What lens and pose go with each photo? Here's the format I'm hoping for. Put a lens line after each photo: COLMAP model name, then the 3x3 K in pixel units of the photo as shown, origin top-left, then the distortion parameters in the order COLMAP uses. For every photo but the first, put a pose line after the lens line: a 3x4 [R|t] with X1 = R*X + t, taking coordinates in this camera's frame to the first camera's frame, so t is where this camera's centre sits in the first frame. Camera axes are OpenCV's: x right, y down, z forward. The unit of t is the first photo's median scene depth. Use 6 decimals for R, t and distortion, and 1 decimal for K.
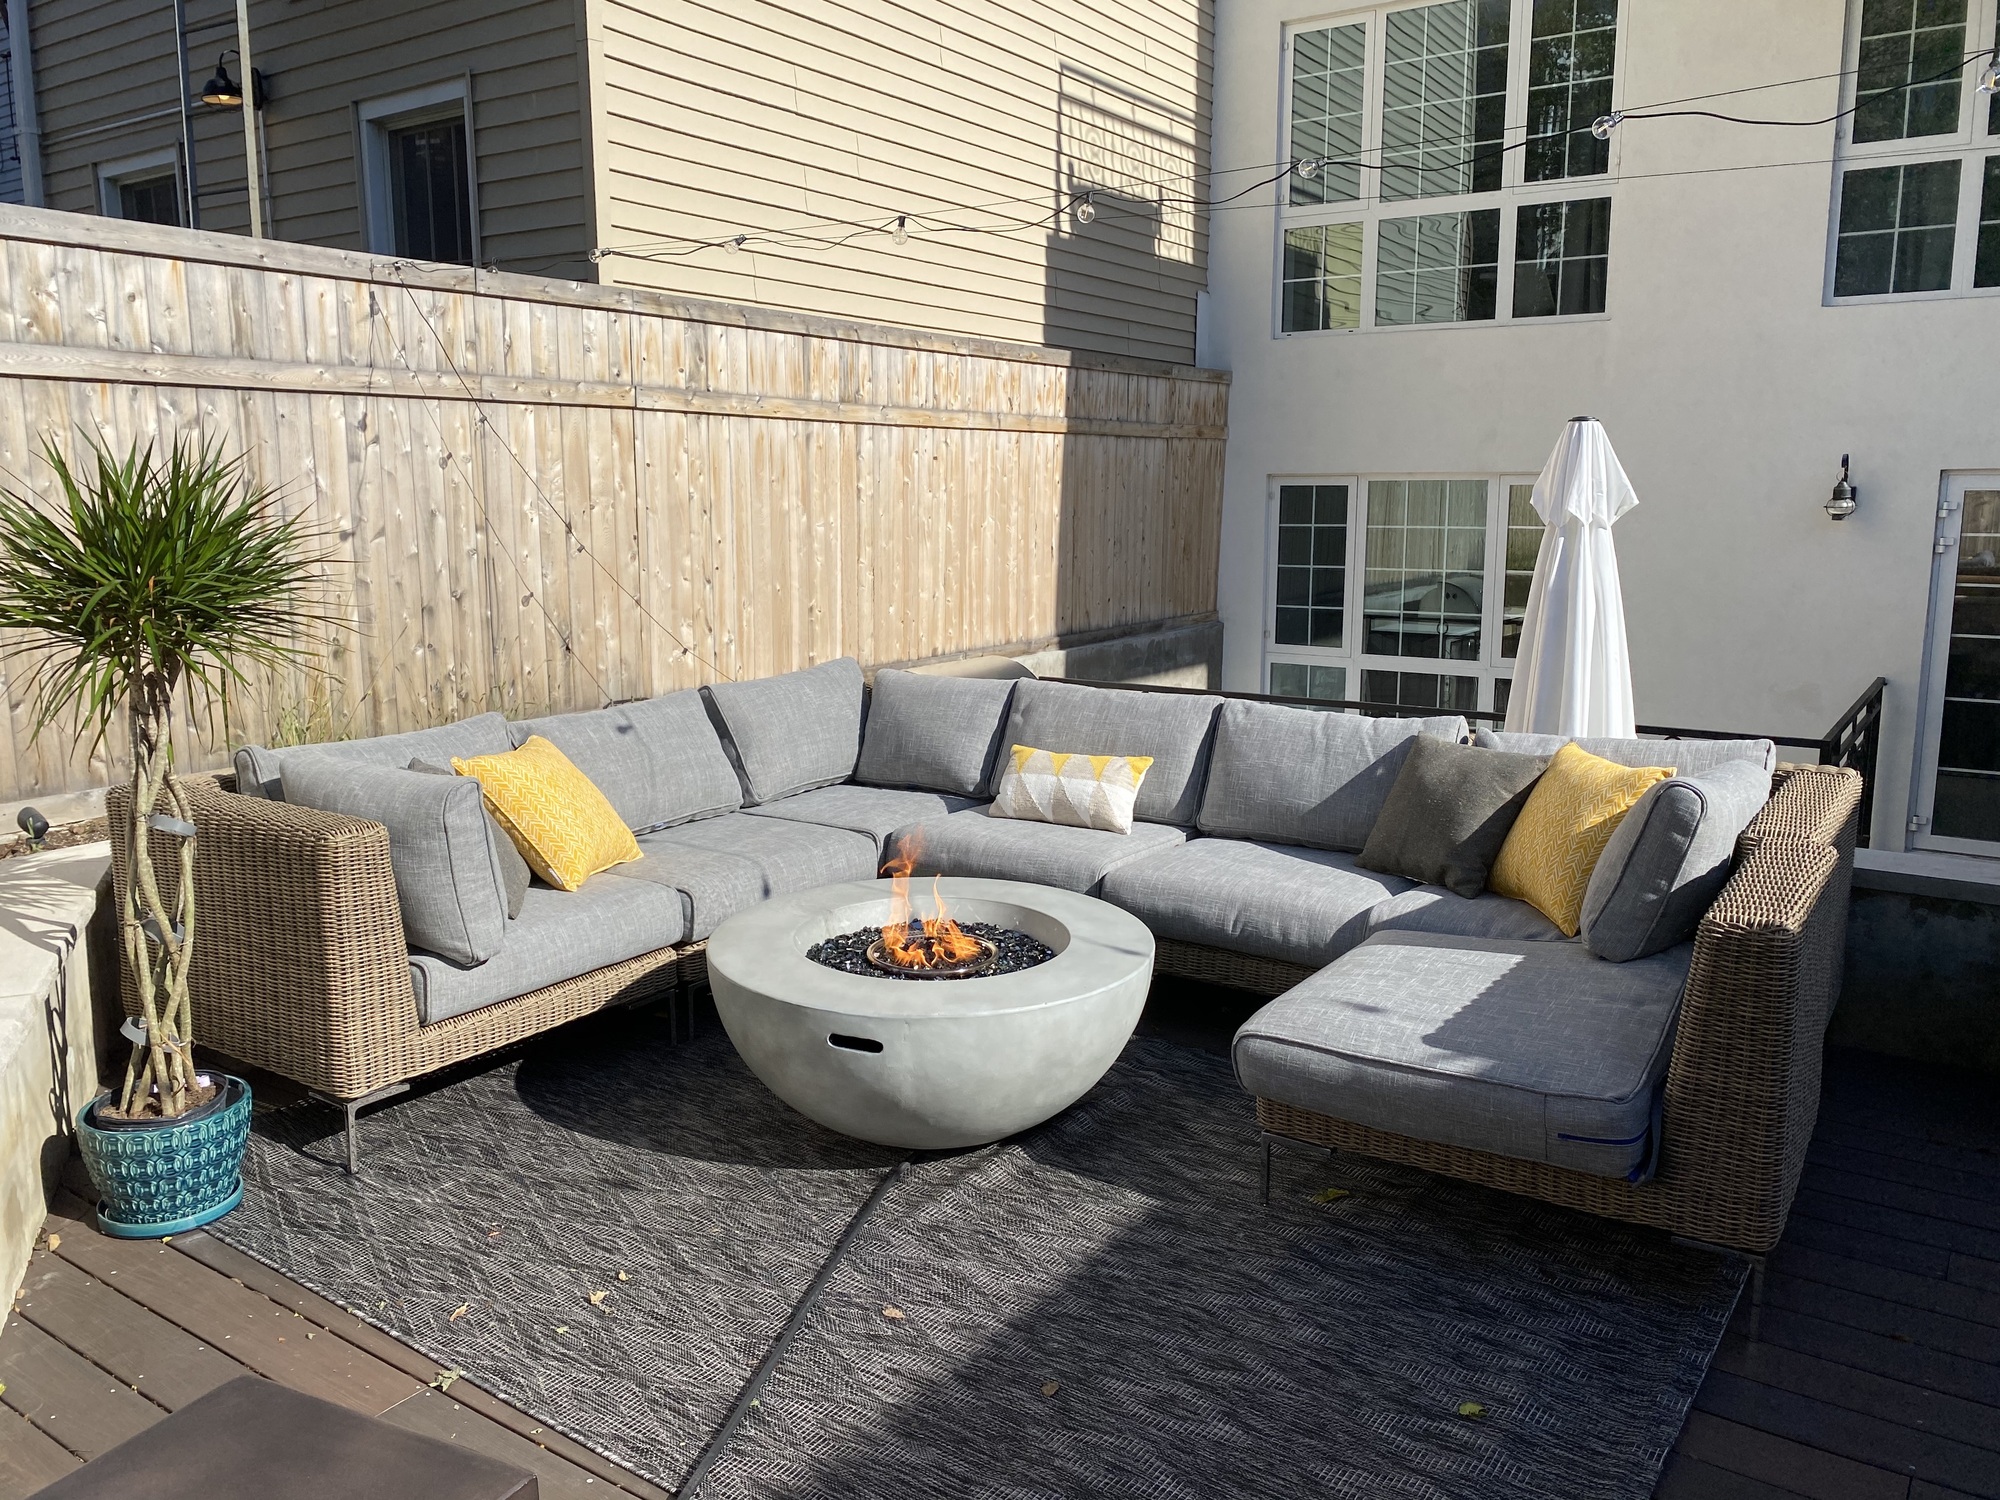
lens RADIAL K [[1513.9, 0, 1000.0], [0, 1513.9, 750.0], [0, 0, 1]] dist [0.068210, -0.005618]
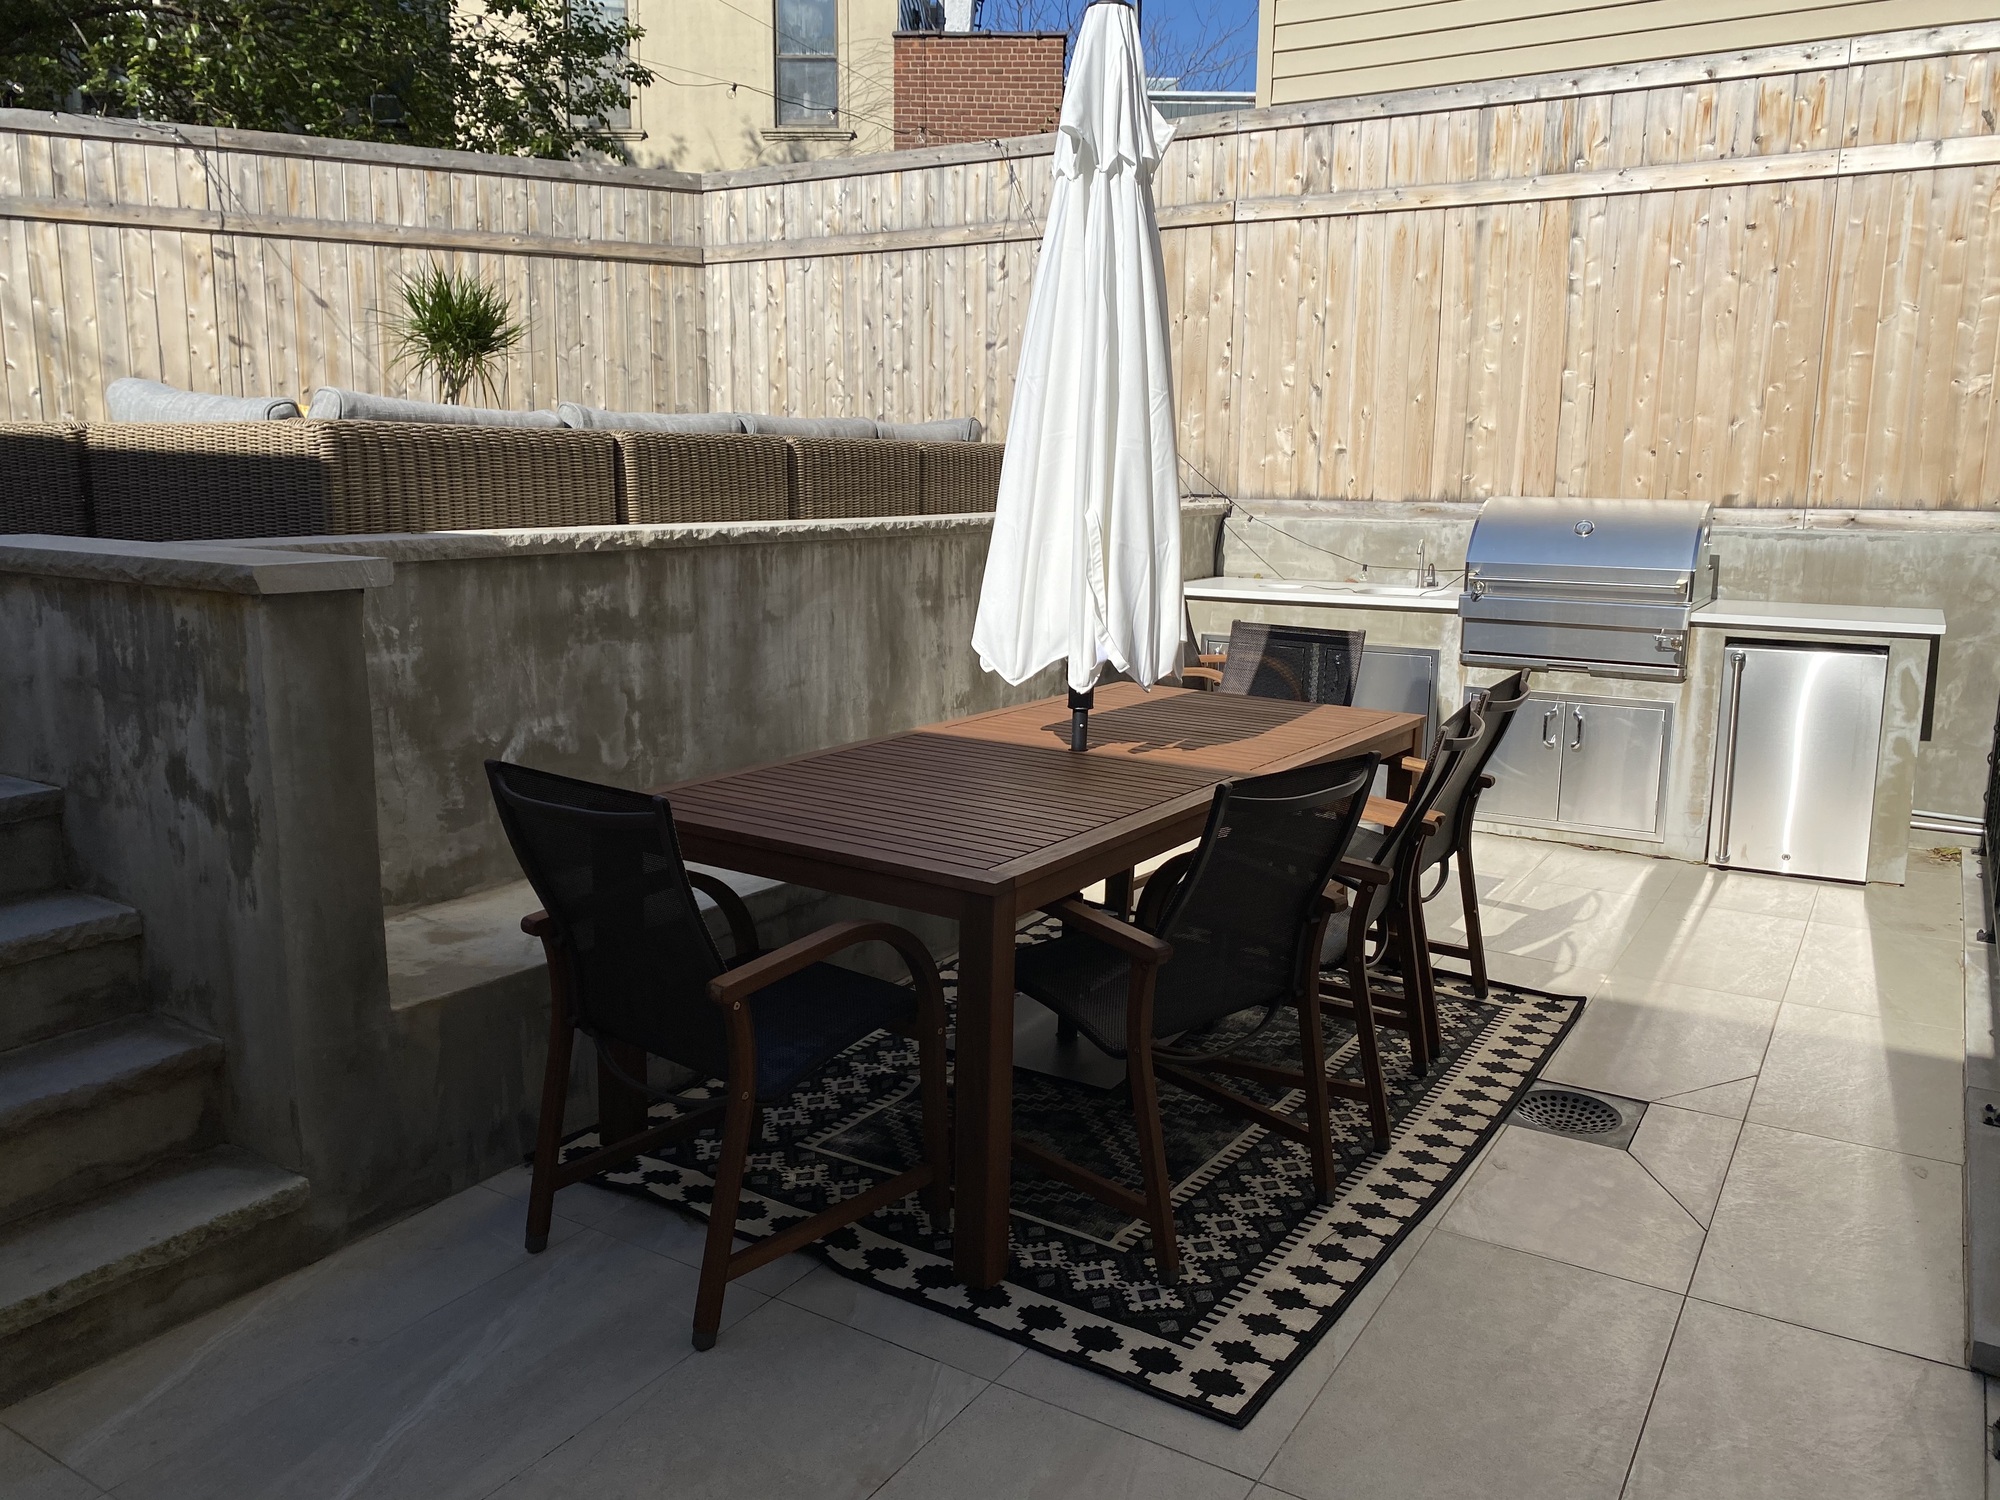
lens RADIAL K [[1556.7, 0, 1000.0], [0, 1556.7, 750.0], [0, 0, 1]] dist [0.046335, -0.059602]
pose [[0.060836, 0.197939, -0.978325, 1.021866], [-0.170460, 0.967802, 0.185210, -0.042911], [0.983485, 0.155498, 0.092618, 0.884825]]
